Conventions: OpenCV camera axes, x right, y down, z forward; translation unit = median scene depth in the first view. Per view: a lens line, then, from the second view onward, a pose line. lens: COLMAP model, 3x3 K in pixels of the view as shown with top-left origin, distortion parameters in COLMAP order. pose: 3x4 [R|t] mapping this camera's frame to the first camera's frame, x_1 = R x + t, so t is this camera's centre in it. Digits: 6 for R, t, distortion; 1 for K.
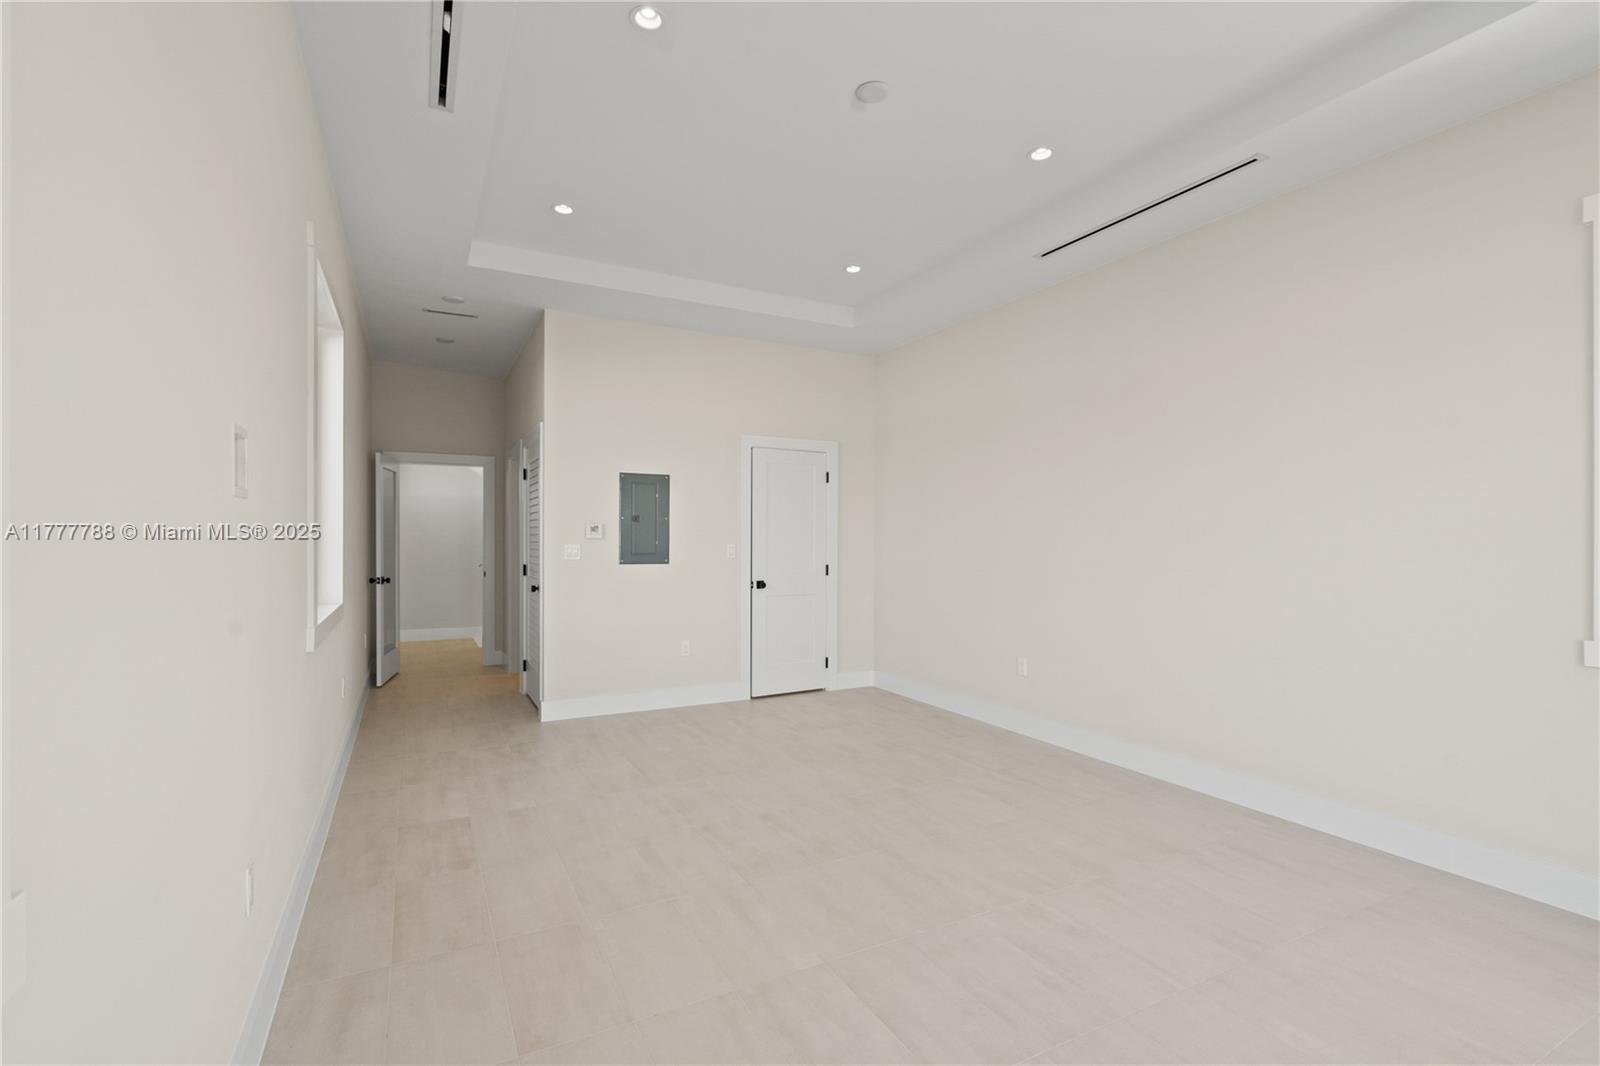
lens RADIAL K [[730.6, 0, 800.2], [0, 730.6, 536.5], [0, 0, 1]] dist [-0.001144, 0.000938]
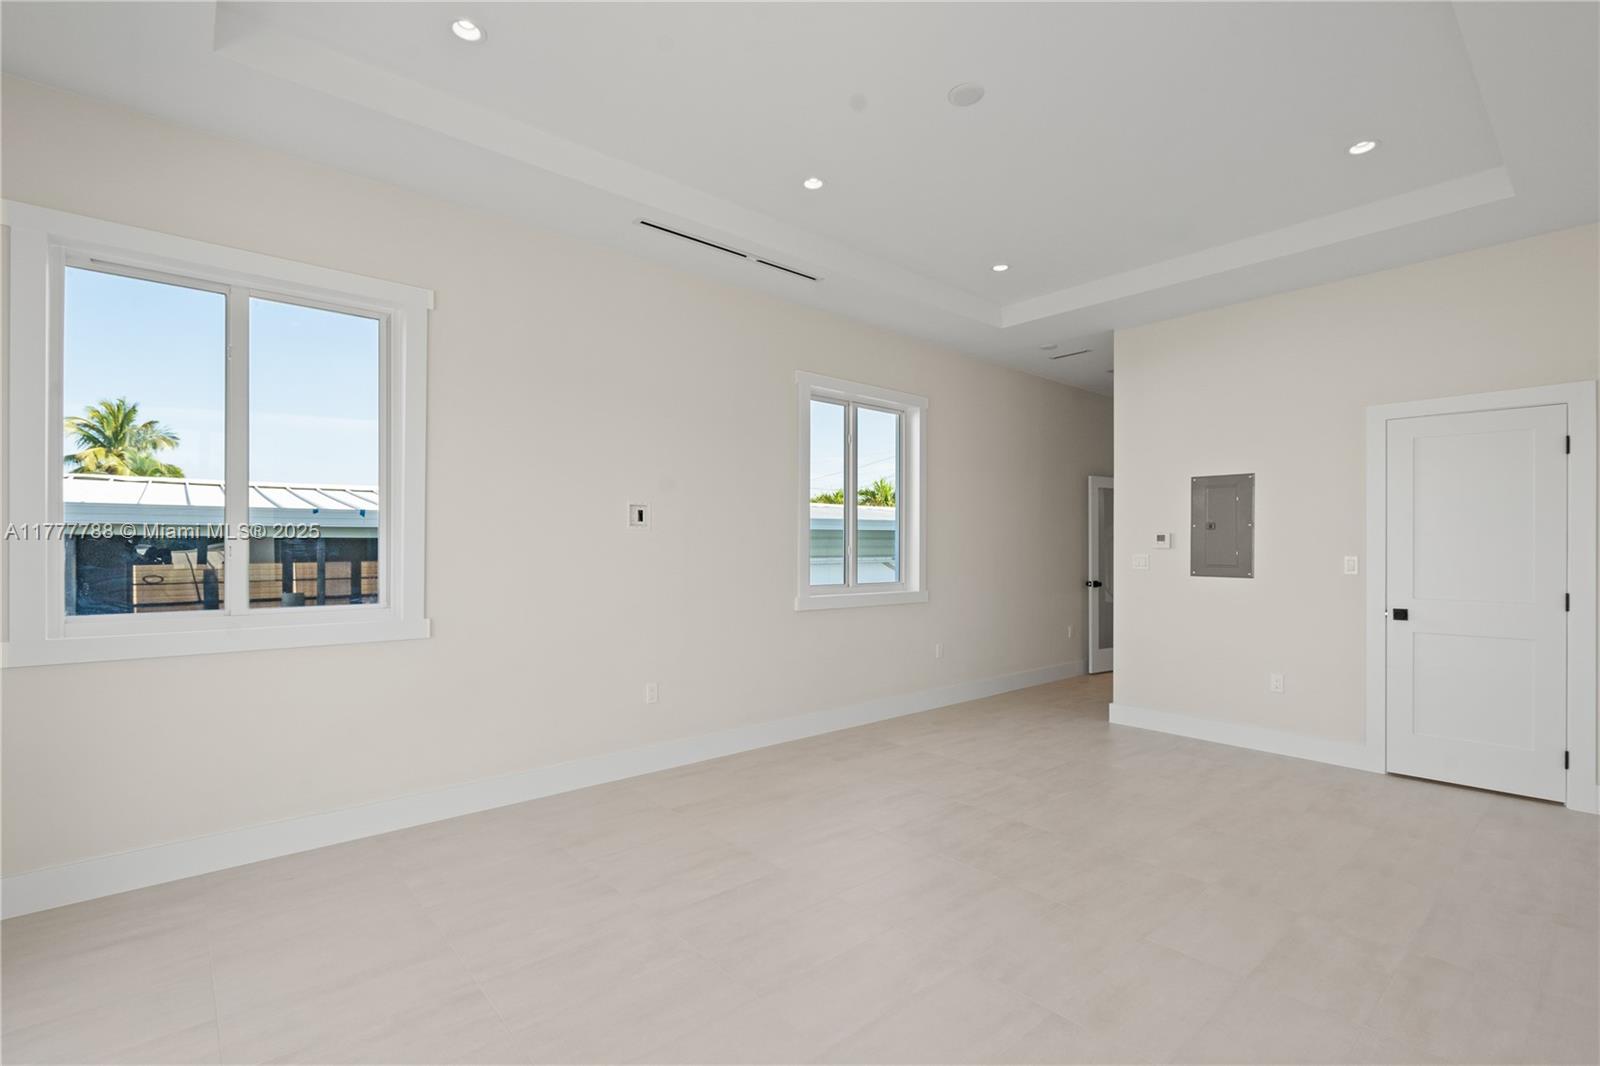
lens RADIAL K [[730.6, 0, 795.2], [0, 730.6, 542.0], [0, 0, 1]] dist [-0.001144, 0.000938]
pose [[0.228901, -0.007634, -0.973420, 0.528494], [-0.002454, 0.999962, -0.008419, 0.003779], [0.973447, 0.004316, 0.228874, 0.291836]]
